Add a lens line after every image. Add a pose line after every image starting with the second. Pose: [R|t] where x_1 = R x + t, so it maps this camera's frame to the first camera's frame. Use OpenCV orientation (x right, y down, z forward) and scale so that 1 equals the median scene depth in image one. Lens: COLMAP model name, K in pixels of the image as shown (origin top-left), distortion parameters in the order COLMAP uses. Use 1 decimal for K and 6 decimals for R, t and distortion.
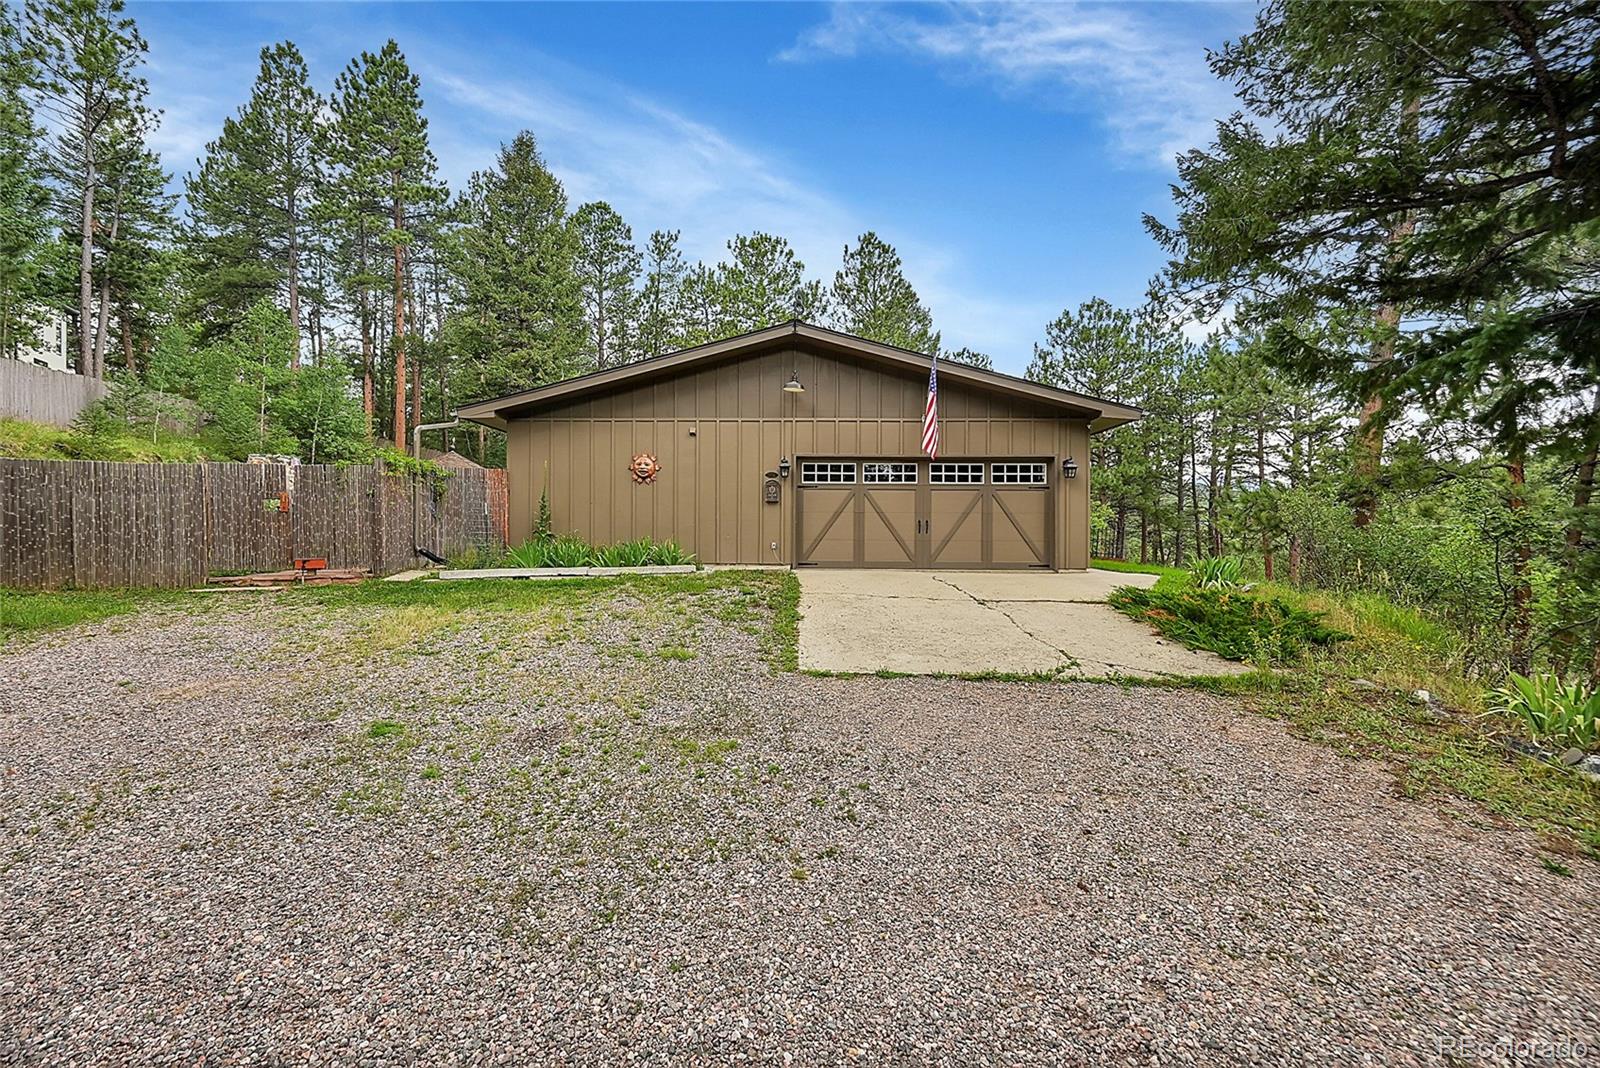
lens RADIAL K [[639.6, 0, 801.6], [0, 639.6, 531.5], [0, 0, 1]] dist [0.001833, -0.000281]
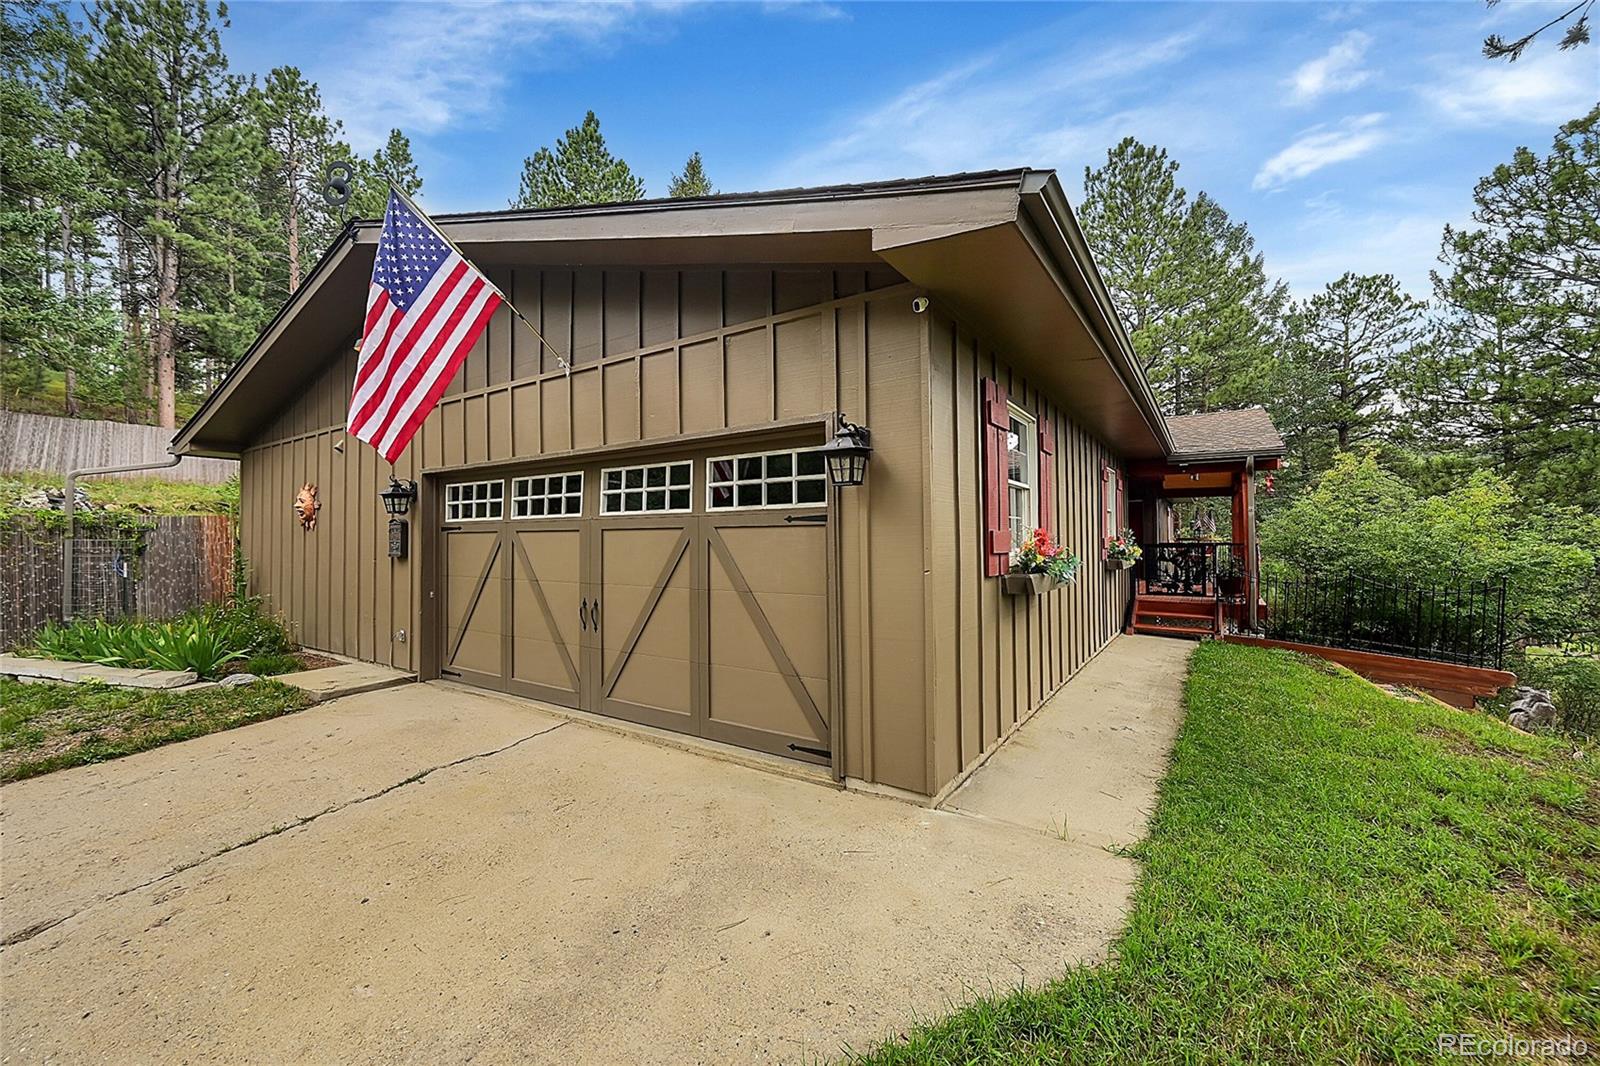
lens RADIAL K [[639.6, 0, 798.9], [0, 639.6, 529.4], [0, 0, 1]] dist [0.001833, -0.000281]
pose [[0.841814, -0.020844, -0.539365, 0.548191], [0.003958, 0.999466, -0.032447, -0.050949], [0.539753, 0.025180, 0.841447, 0.705931]]
